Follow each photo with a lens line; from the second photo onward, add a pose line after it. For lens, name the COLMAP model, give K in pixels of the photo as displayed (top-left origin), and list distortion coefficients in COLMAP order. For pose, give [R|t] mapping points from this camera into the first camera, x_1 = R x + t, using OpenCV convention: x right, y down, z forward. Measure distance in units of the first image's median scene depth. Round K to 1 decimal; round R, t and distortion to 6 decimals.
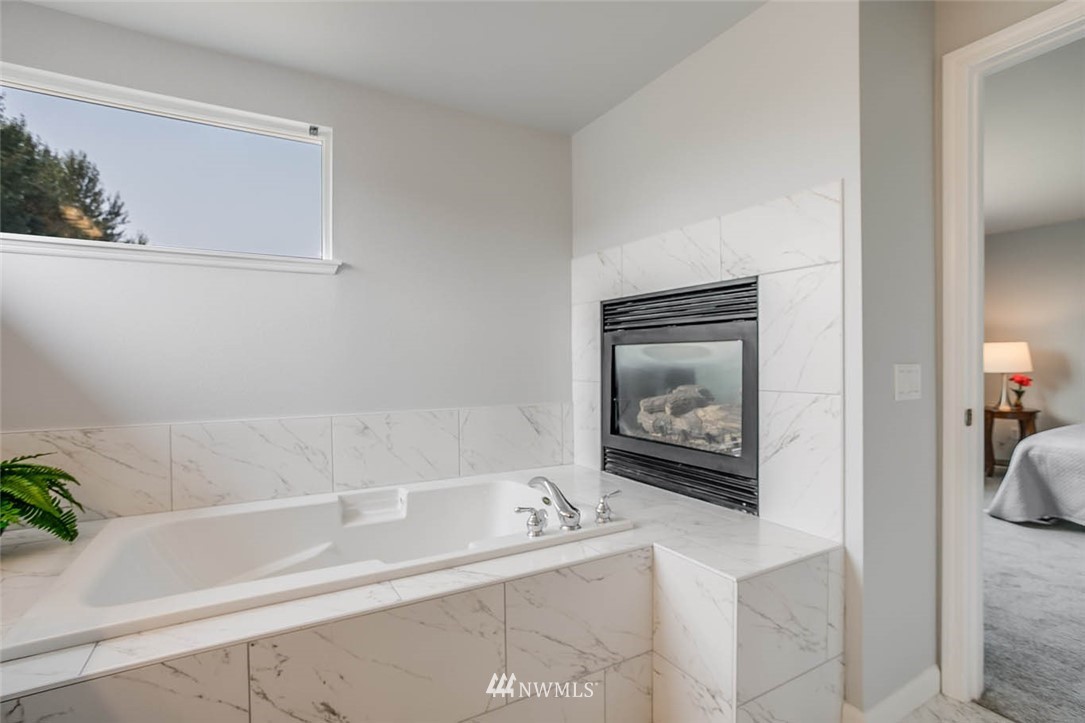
lens RADIAL K [[516.7, 0, 542.7], [0, 516.7, 360.5], [0, 0, 1]] dist [-0.030561, 0.007201]
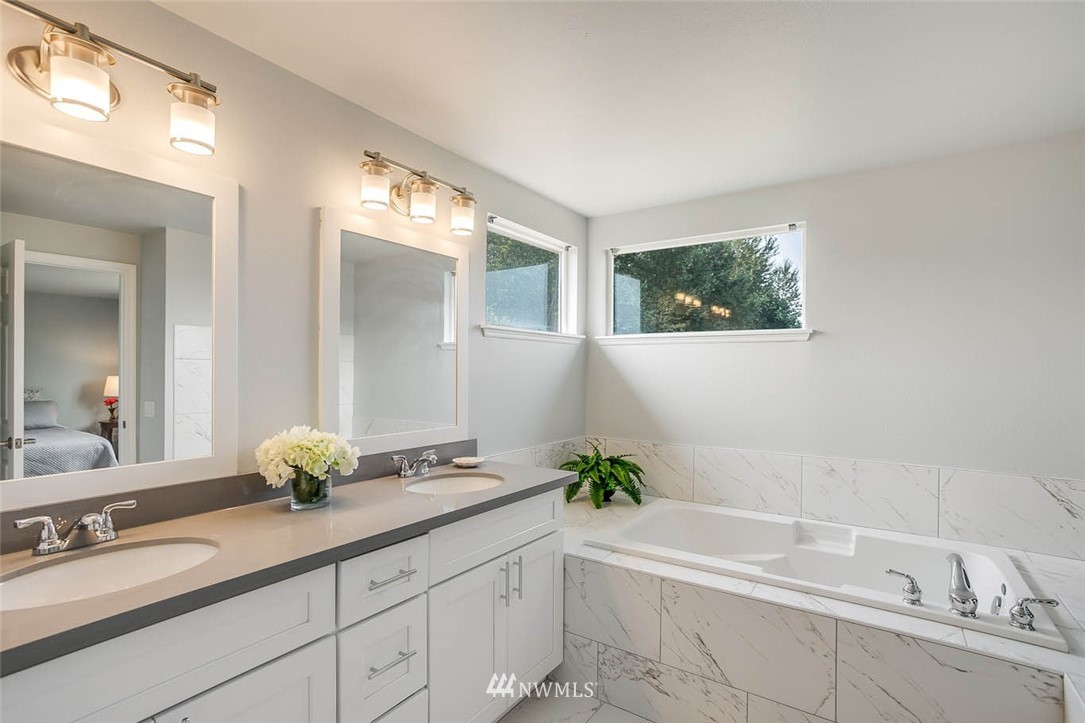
lens RADIAL K [[516.7, 0, 538.3], [0, 516.7, 364.9], [0, 0, 1]] dist [-0.030561, 0.007201]
pose [[0.426009, -0.000112, -0.904719, 0.549699], [-0.009738, 0.999941, -0.004709, -0.125292], [0.904666, 0.010816, 0.425983, -0.128749]]
